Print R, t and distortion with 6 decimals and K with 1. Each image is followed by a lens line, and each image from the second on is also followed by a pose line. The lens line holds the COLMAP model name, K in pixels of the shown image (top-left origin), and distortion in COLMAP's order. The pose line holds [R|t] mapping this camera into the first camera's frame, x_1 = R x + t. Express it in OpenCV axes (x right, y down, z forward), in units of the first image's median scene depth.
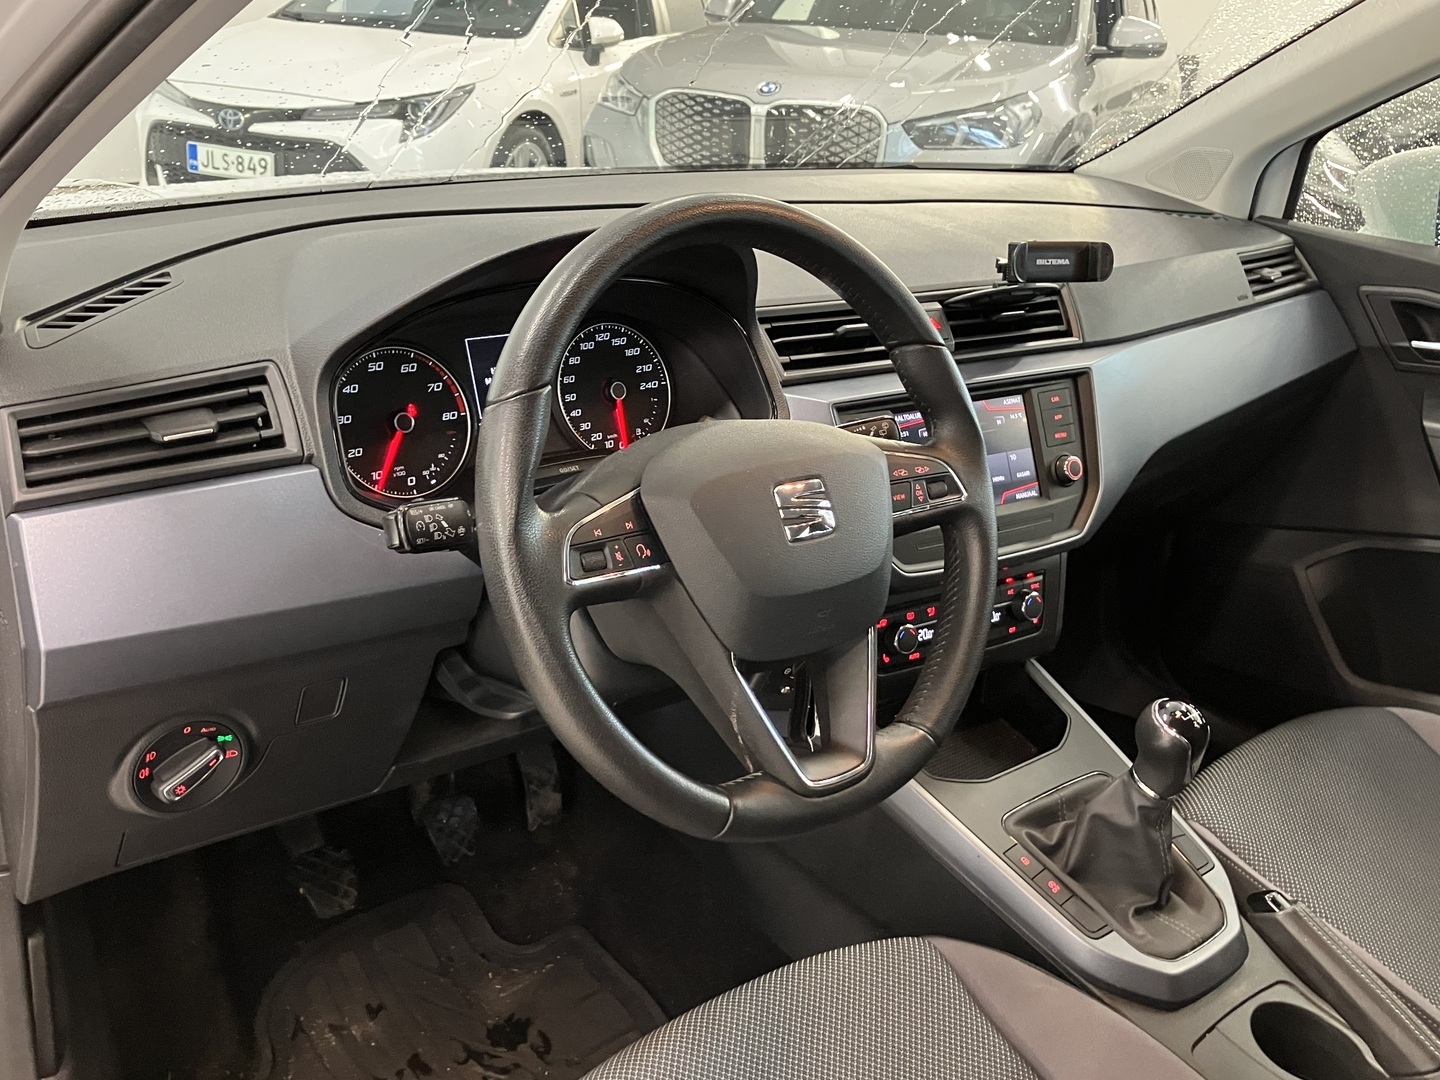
lens RADIAL K [[1378.6, 0, 720.0], [0, 1378.6, 540.0], [0, 0, 1]] dist [-0.000115, -0.000448]
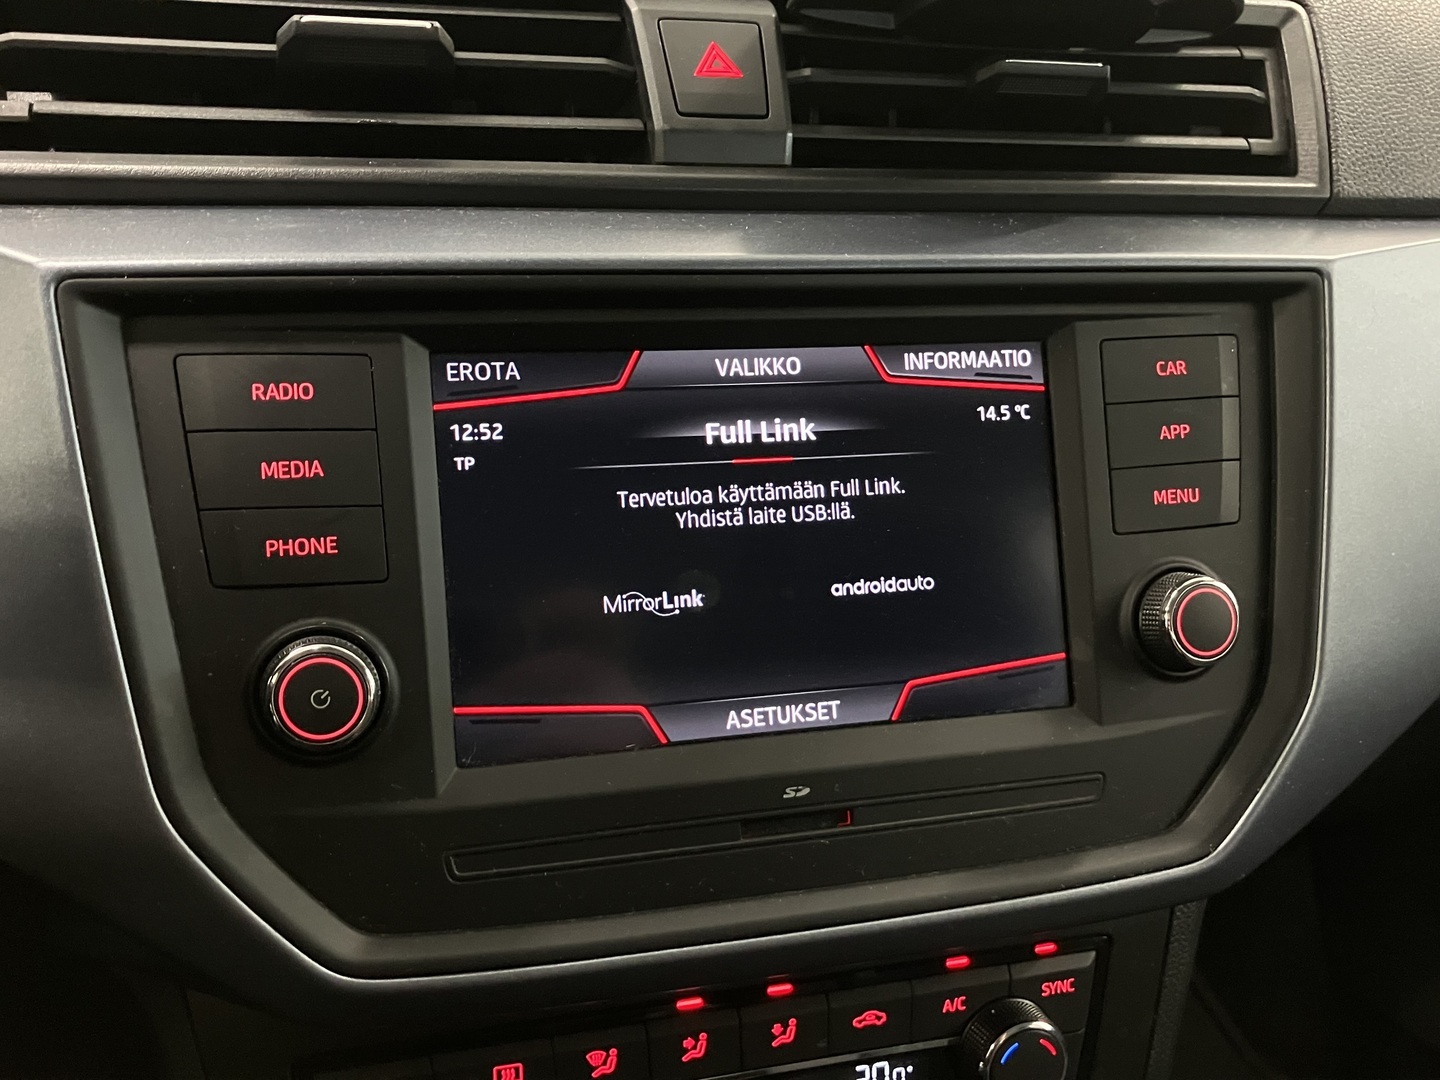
lens RADIAL K [[1538.5, 0, 720.0], [0, 1538.5, 540.0], [0, 0, 1]] dist [-0.032009, -0.010736]
pose [[0.956545, 0.107580, -0.271012, 0.241388], [-0.110463, 0.993869, 0.004640, -0.057678], [0.269850, 0.025499, 0.962565, 0.665798]]
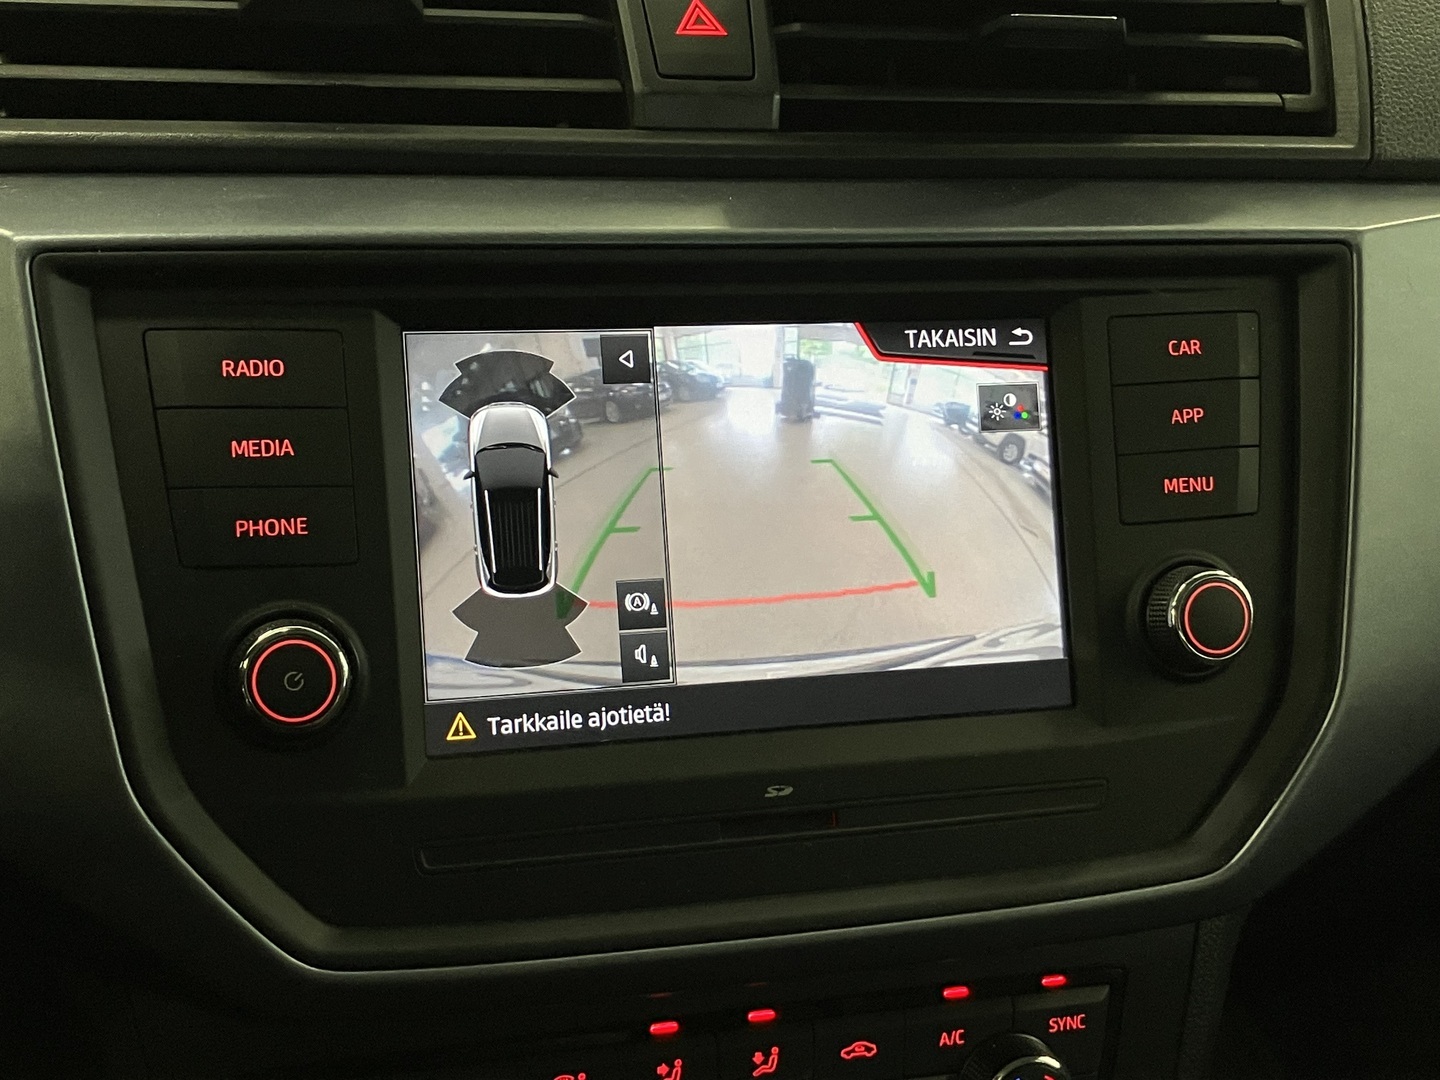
lens RADIAL K [[2133.9, 0, 720.0], [0, 2133.9, 540.0], [0, 0, 1]] dist [0.023625, 0.006164]
pose [[0.958845, 0.111368, -0.261179, 0.266413], [-0.117002, 0.993113, -0.006072, -0.052033], [0.258704, 0.036381, 0.965271, 0.576512]]
